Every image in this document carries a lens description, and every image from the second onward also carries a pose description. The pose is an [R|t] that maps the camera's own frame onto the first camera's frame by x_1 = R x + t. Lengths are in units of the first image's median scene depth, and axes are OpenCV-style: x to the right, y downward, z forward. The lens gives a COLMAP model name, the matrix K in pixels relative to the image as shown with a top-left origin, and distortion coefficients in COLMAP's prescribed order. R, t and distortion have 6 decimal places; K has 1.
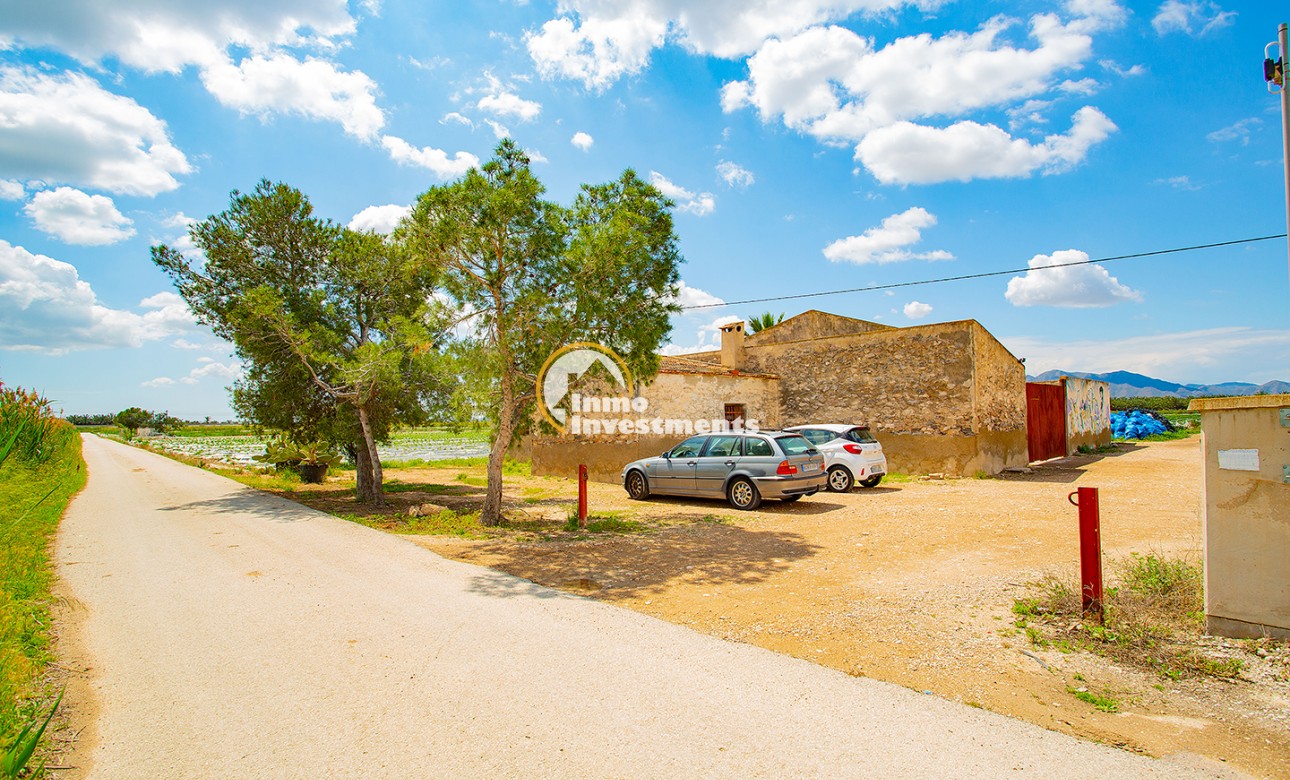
lens RADIAL K [[618.3, 0, 649.1], [0, 618.3, 388.5], [0, 0, 1]] dist [-0.063293, 0.028068]
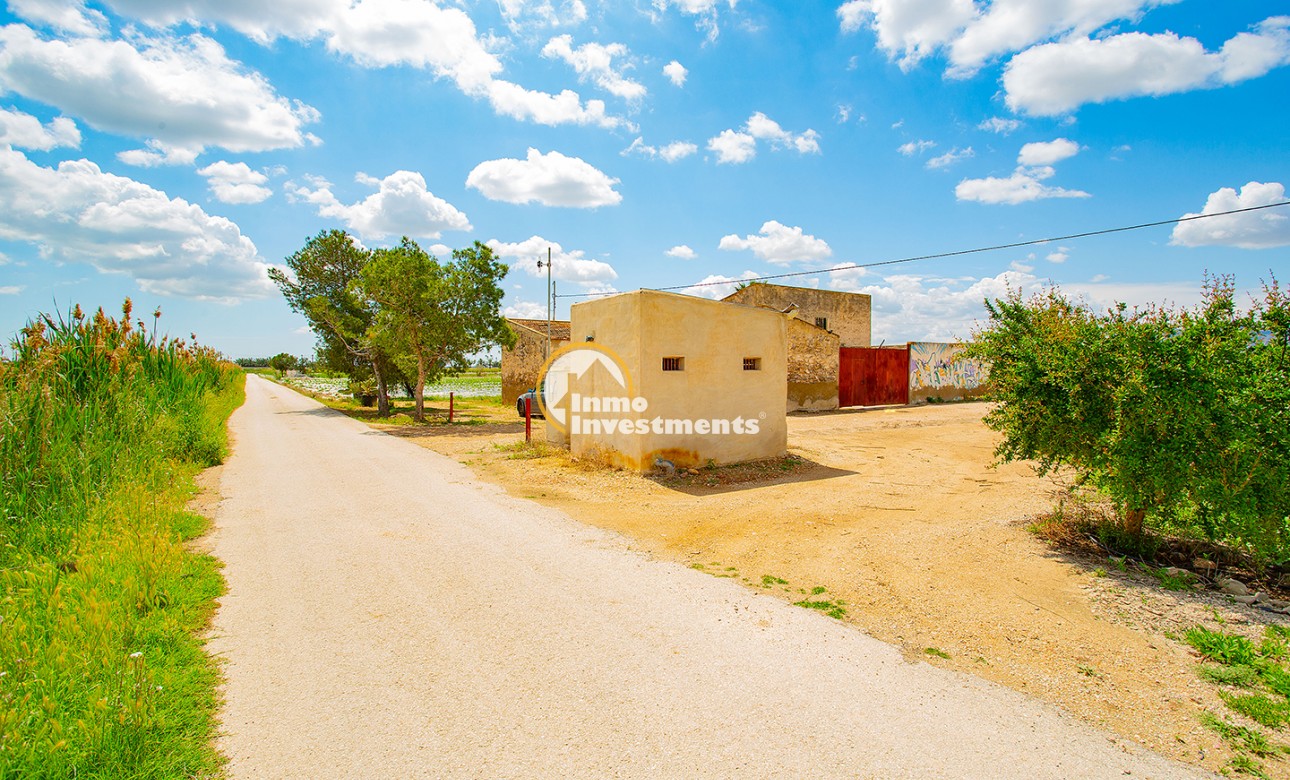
lens RADIAL K [[618.3, 0, 649.1], [0, 618.3, 388.5], [0, 0, 1]] dist [-0.063293, 0.028068]
pose [[0.984692, 0.021590, -0.172959, 0.590282], [-0.006944, 0.996370, 0.084839, -0.043493], [0.174163, -0.082340, 0.981268, -0.581642]]
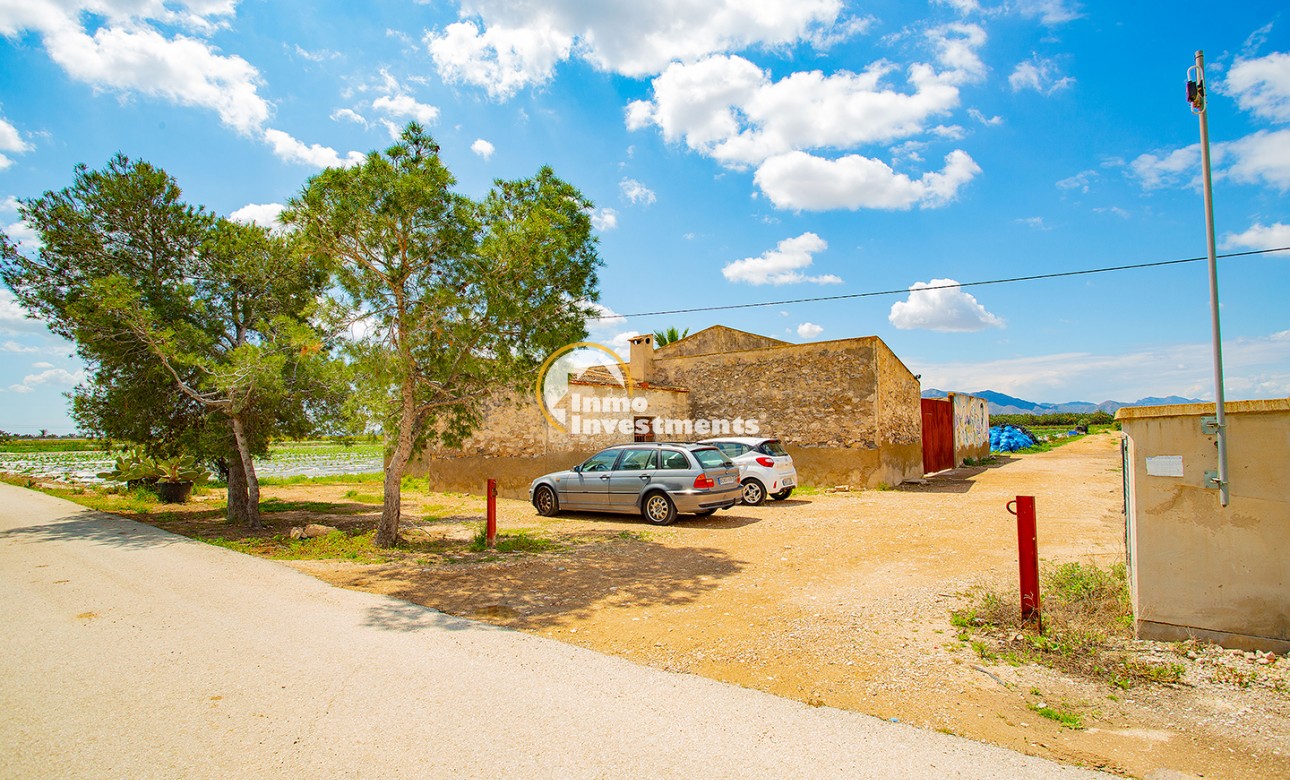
lens RADIAL K [[620.0, 0, 645.0], [0, 620.0, 390.0], [0, 0, 1]] dist [-0.061363, 0.027325]
pose [[0.988088, 0.012282, 0.153400, -0.016535], [-0.008979, 0.999713, -0.022204, 0.005522], [-0.153628, 0.020562, 0.987915, 0.033027]]
